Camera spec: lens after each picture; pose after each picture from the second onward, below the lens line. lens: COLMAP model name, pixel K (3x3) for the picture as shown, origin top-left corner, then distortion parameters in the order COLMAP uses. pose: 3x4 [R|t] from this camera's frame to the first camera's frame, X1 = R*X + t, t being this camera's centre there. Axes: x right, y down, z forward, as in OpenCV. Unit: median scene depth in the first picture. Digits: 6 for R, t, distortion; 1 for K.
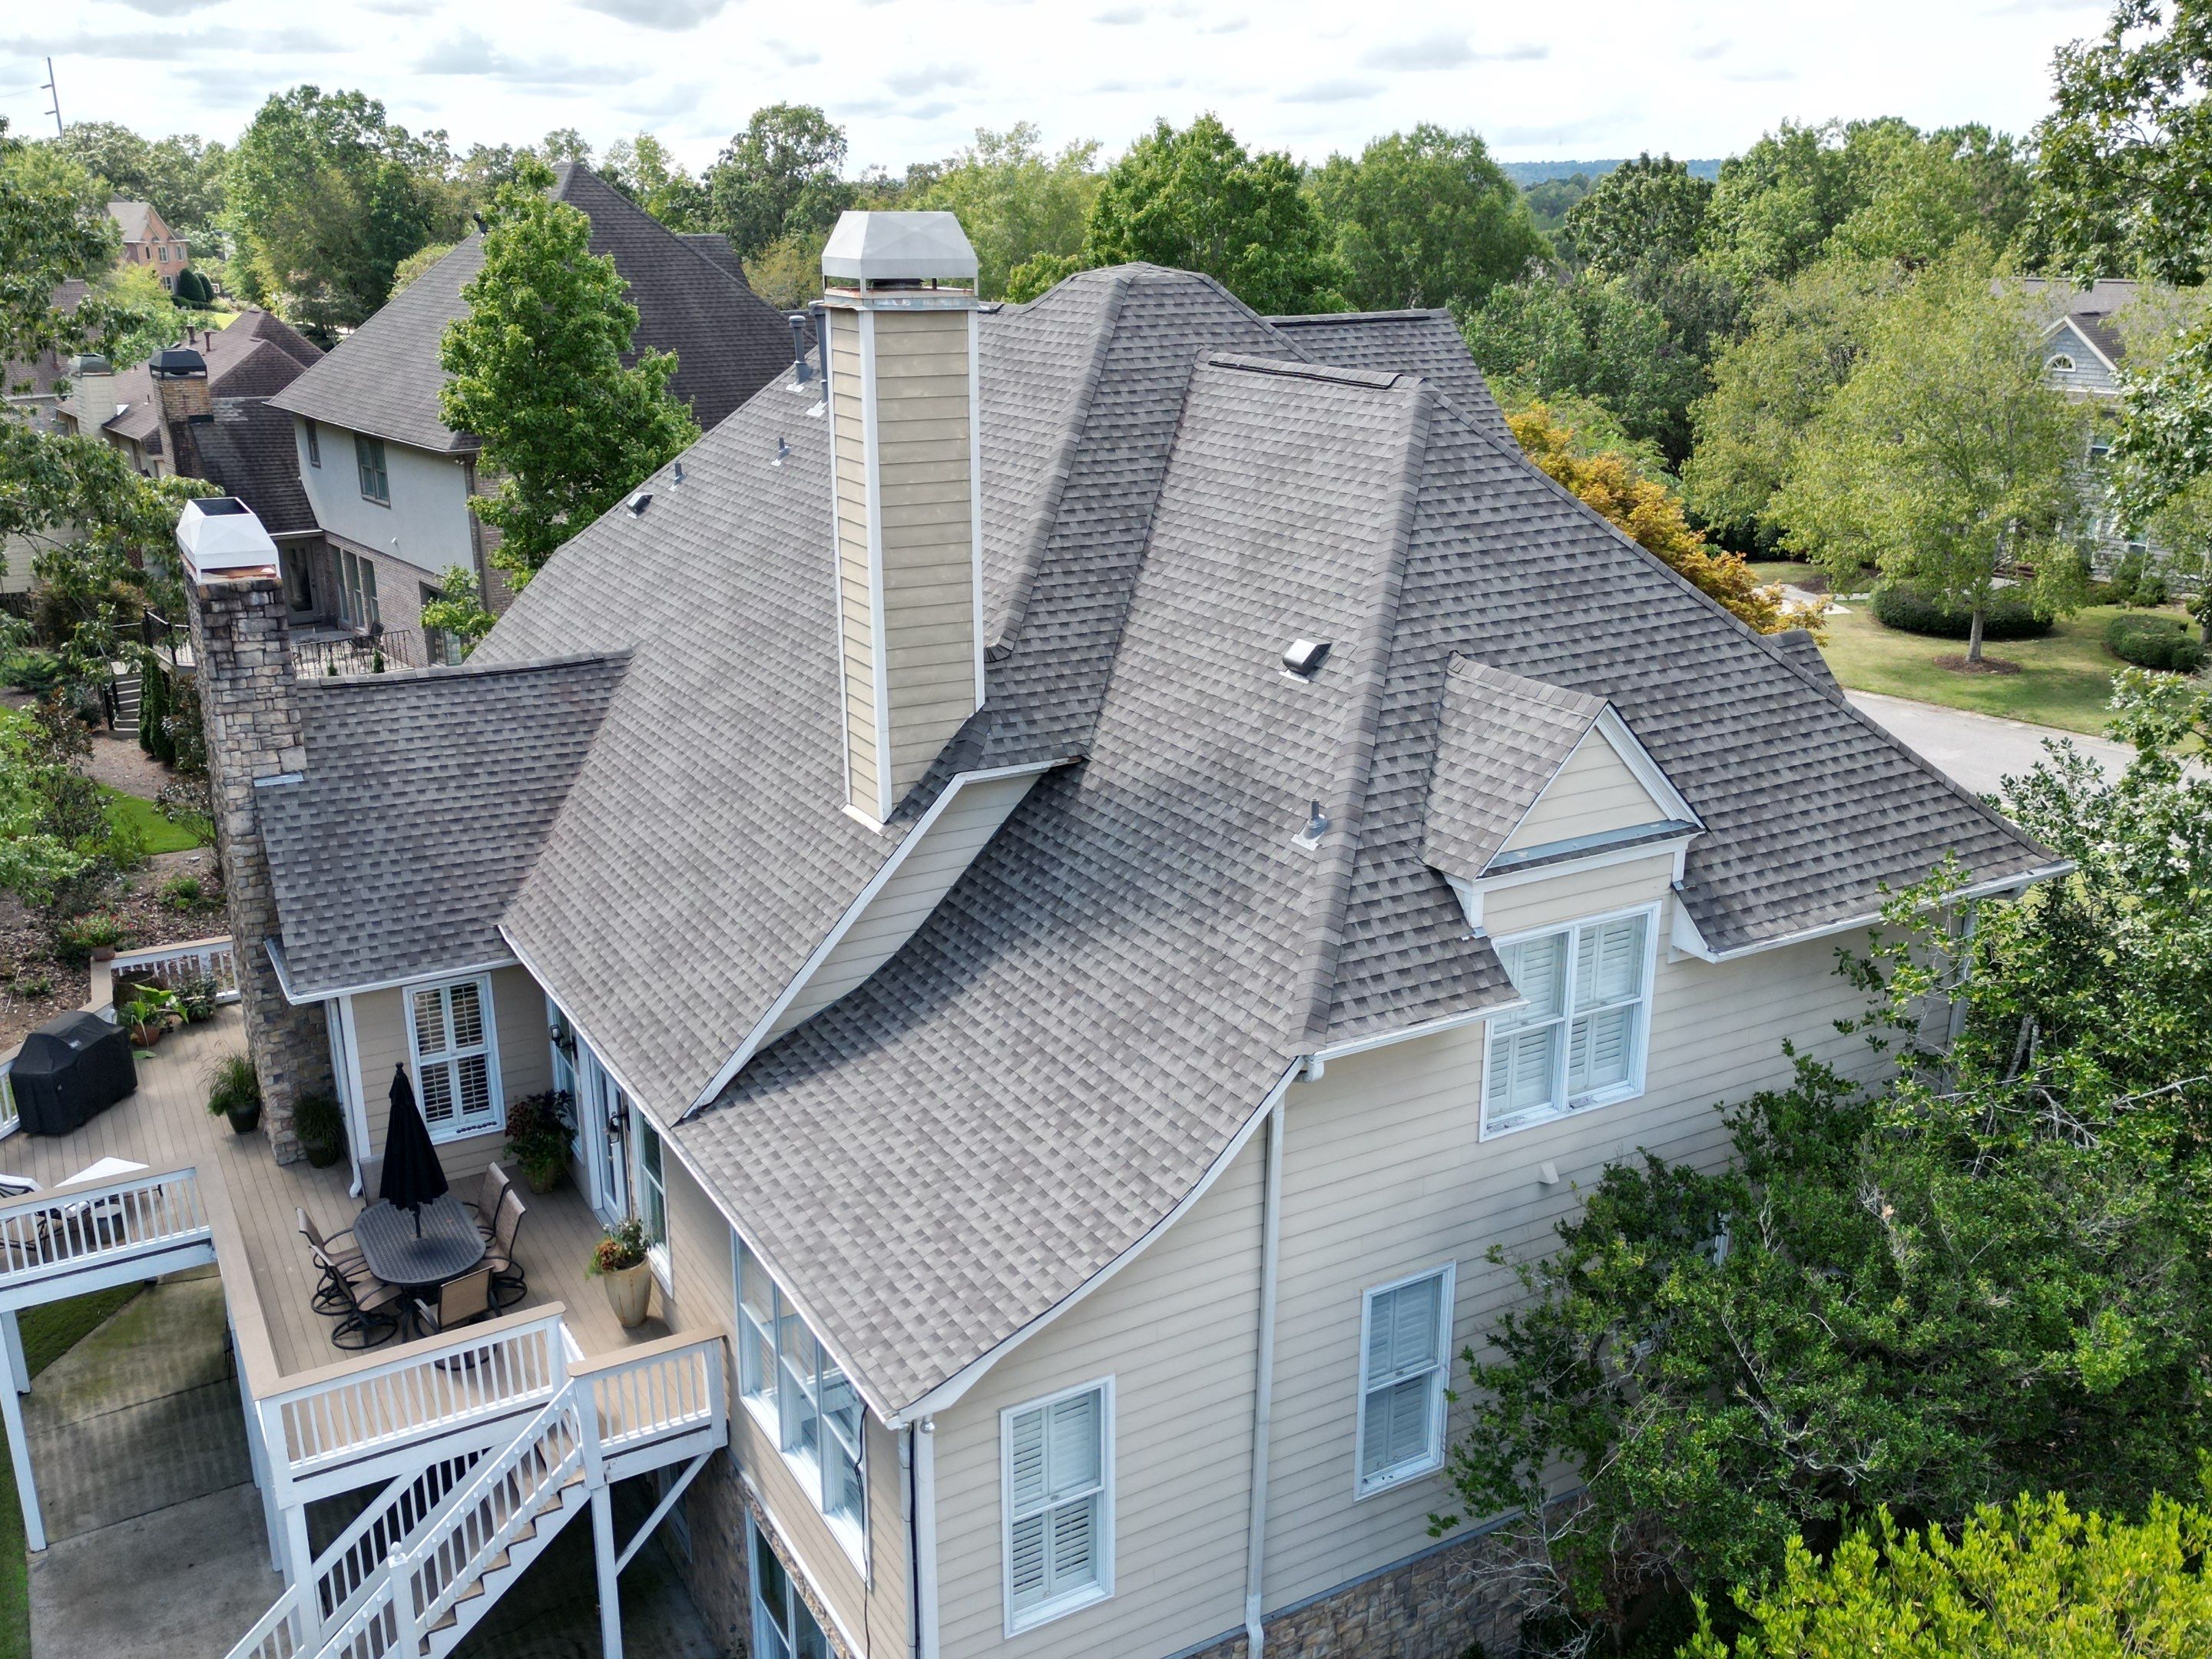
lens RADIAL K [[1905.3, 0, 1102.2], [0, 1905.3, 833.8], [0, 0, 1]] dist [0.039941, -0.008385]
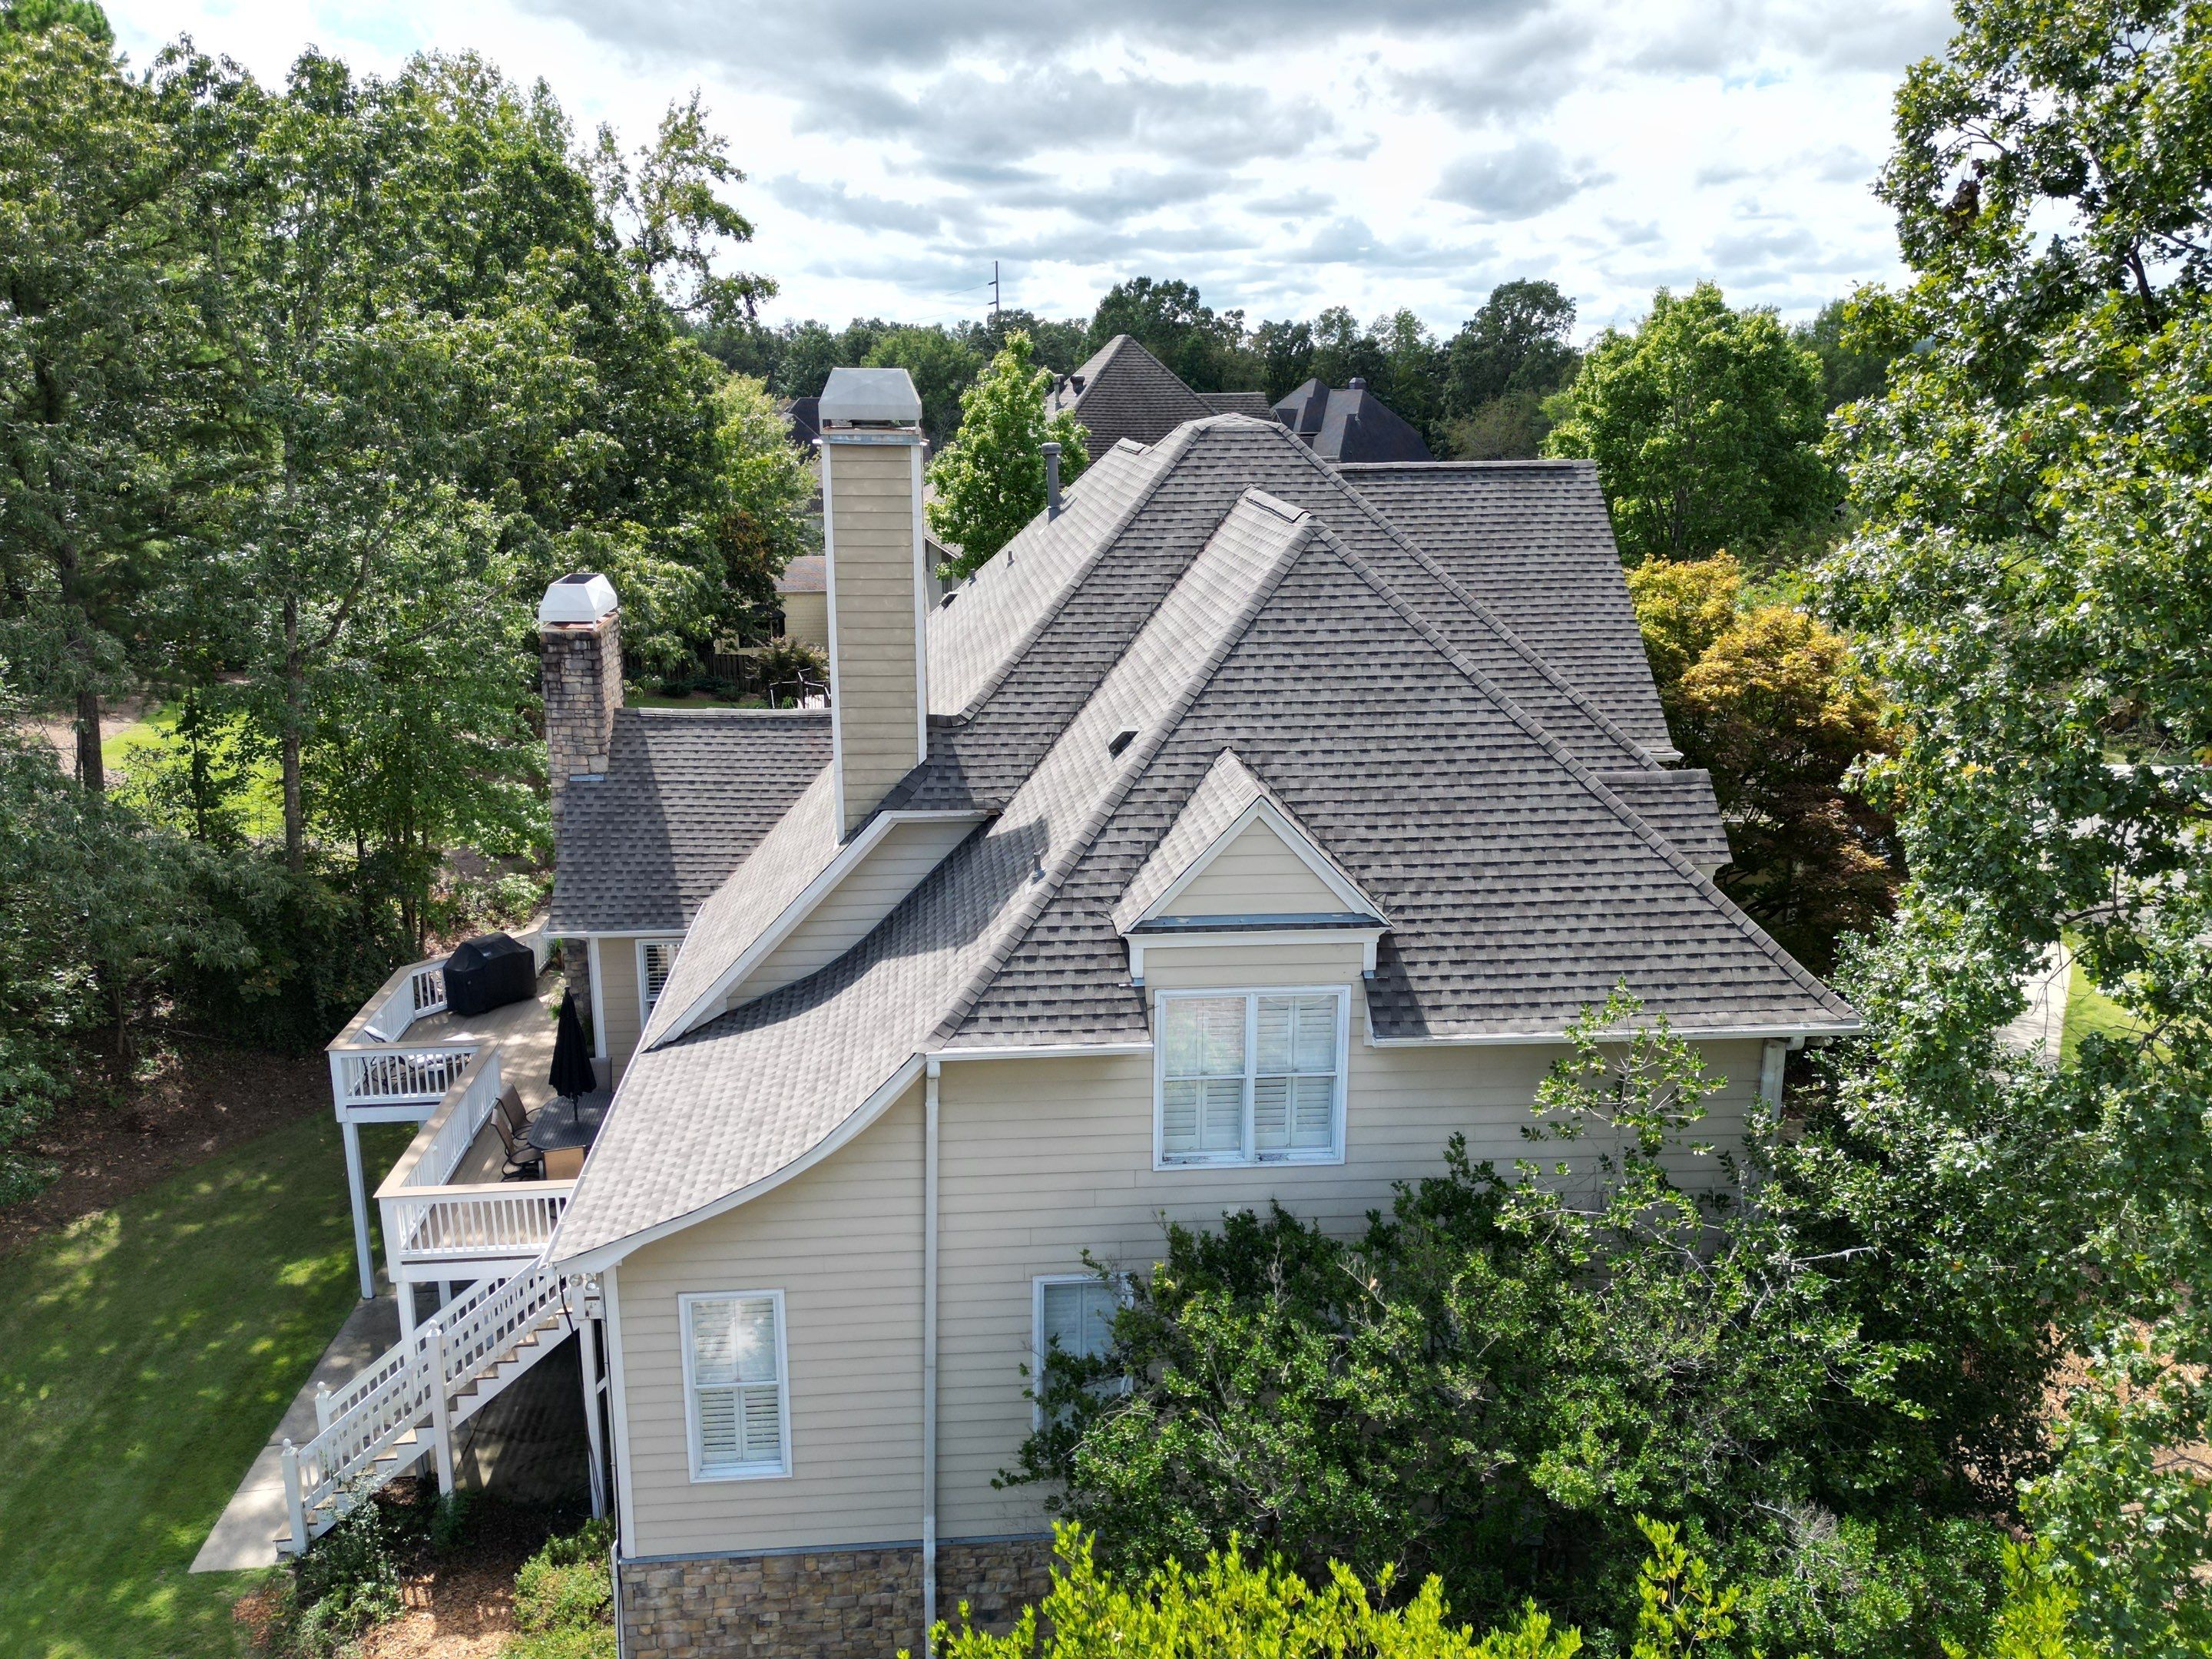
lens RADIAL K [[1702.7, 0, 1103.8], [0, 1702.7, 835.0], [0, 0, 1]] dist [0.062033, -0.012135]
pose [[0.909022, 0.111022, -0.401687, 0.401412], [-0.131815, 0.990974, -0.024405, -0.006123], [0.395352, 0.075133, 0.915452, 0.027650]]
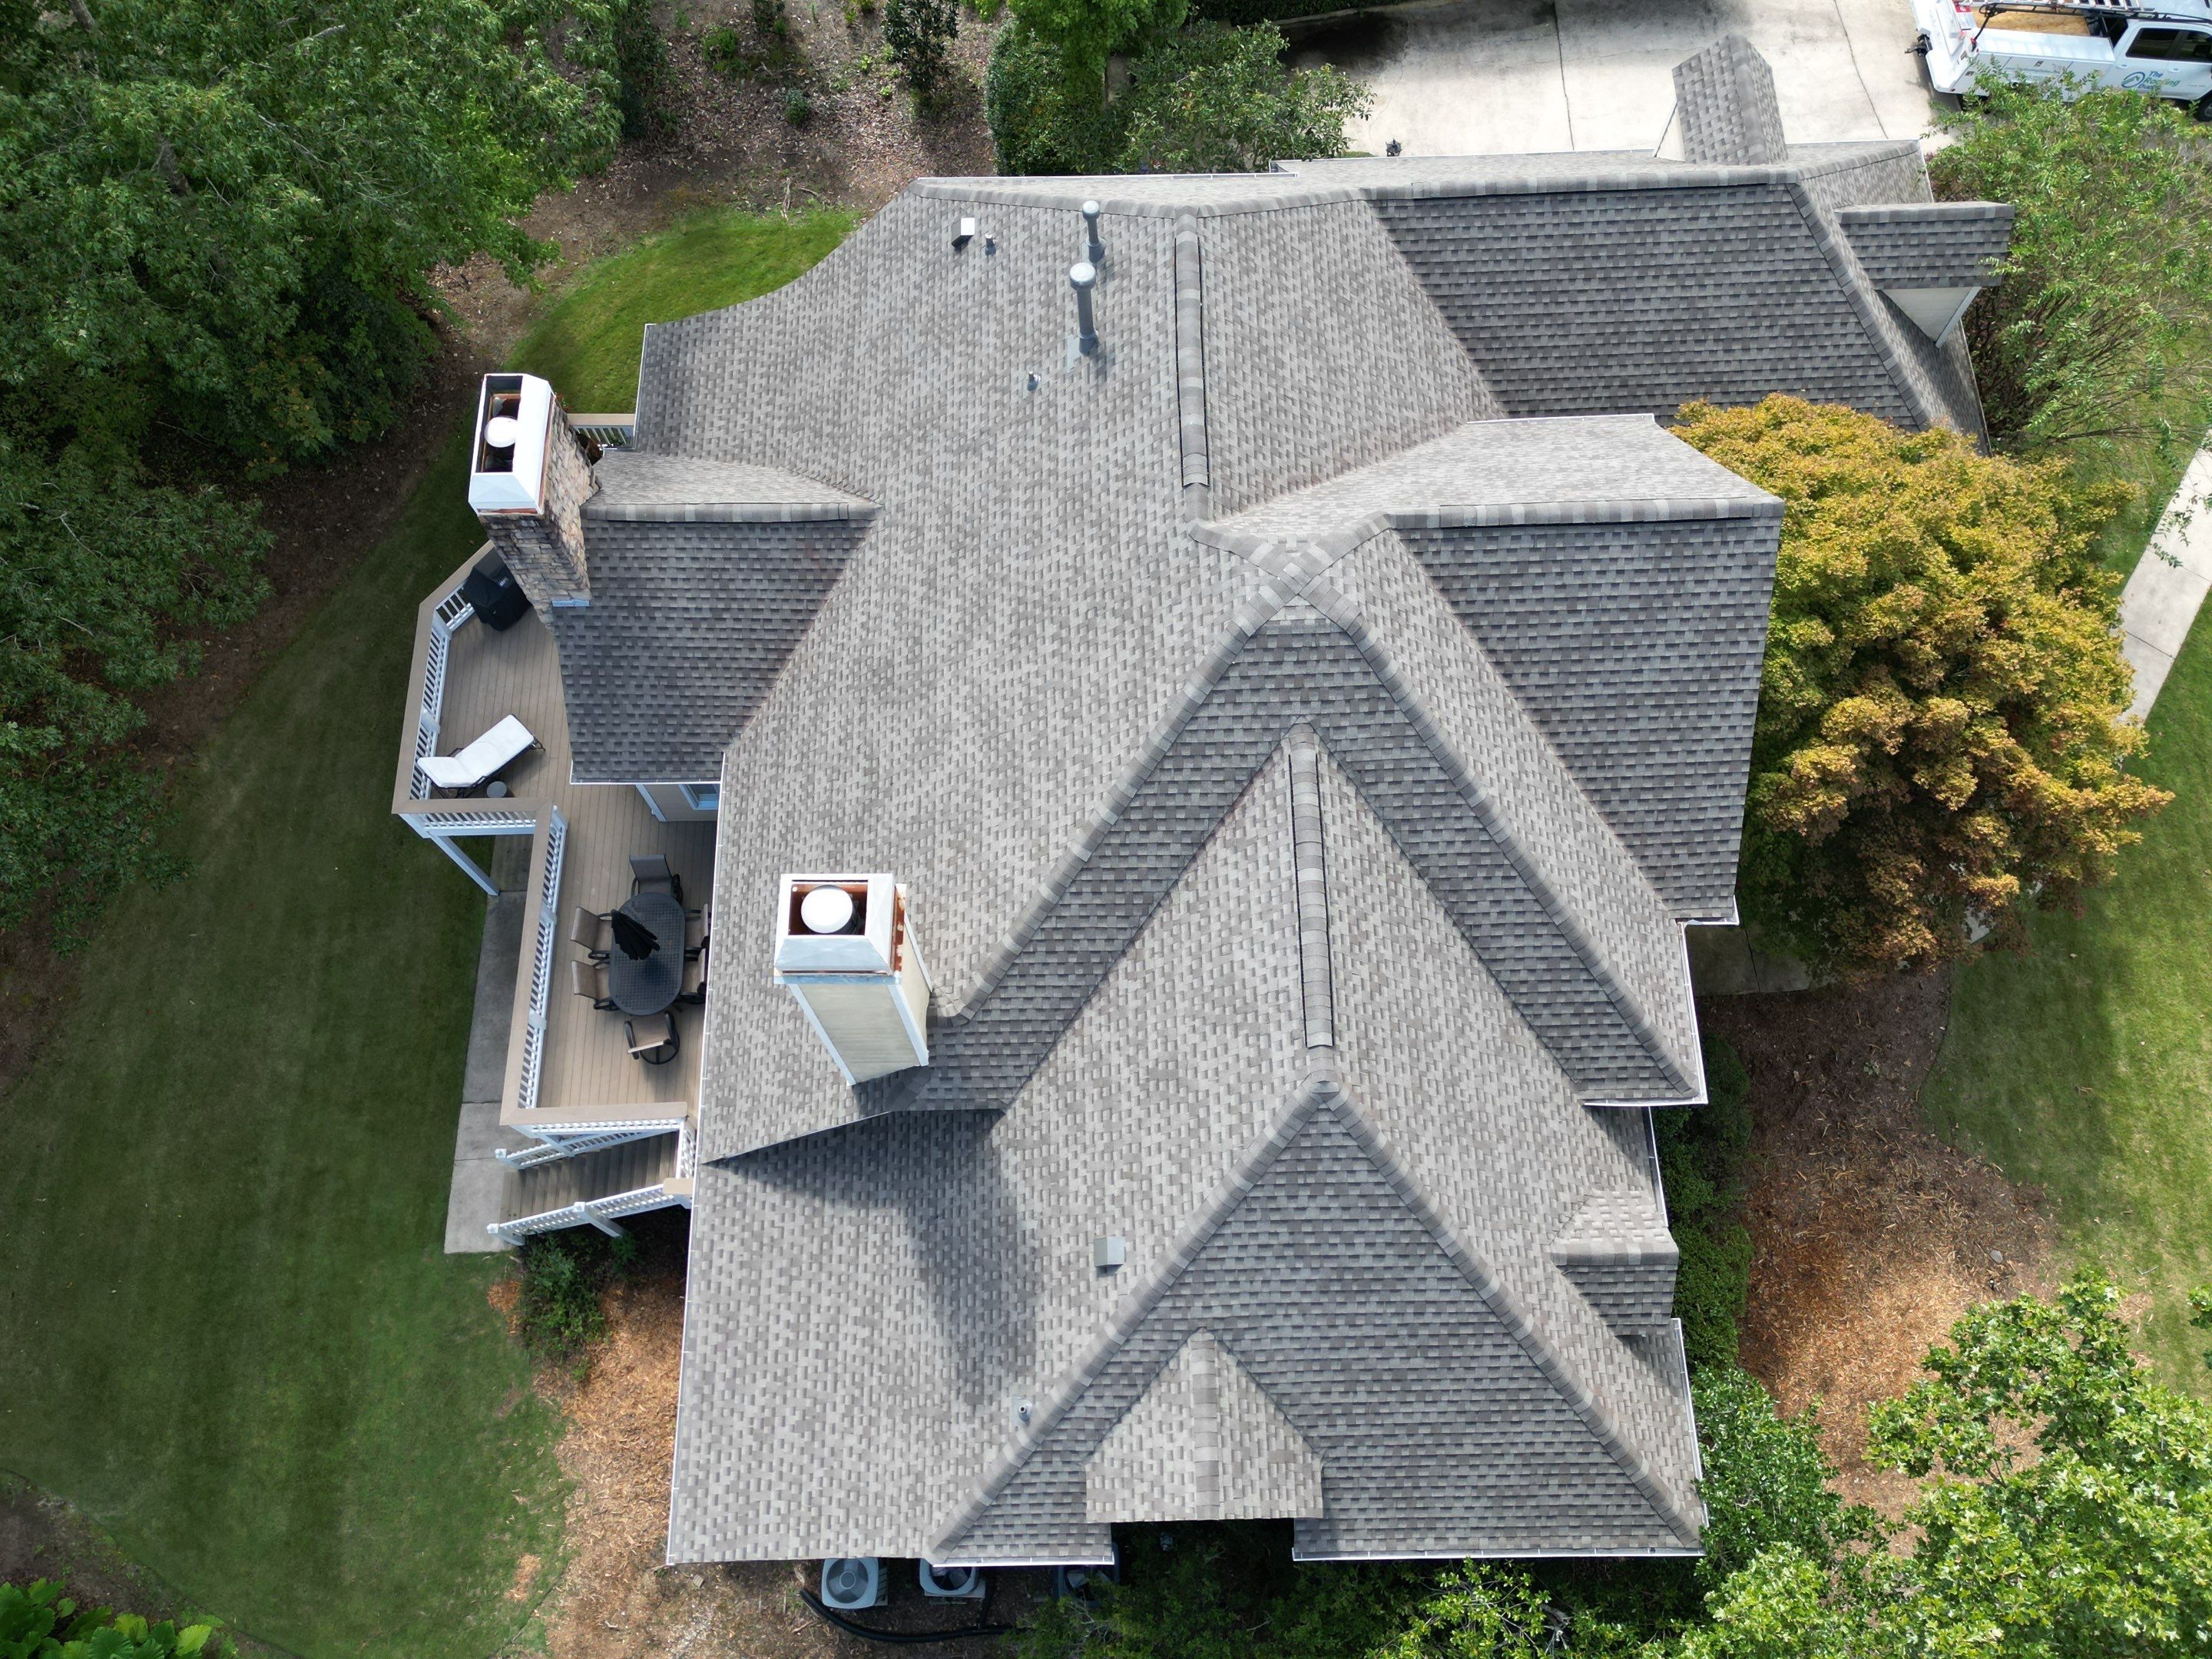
lens RADIAL K [[1694.4, 0, 1118.0], [0, 1694.4, 825.1], [0, 0, 1]] dist [0.048970, -0.036475]
pose [[0.878807, 0.441117, -0.181972, 0.145403], [-0.143395, 0.607855, 0.780993, -0.848964], [0.455122, -0.660249, 0.597441, 0.405400]]
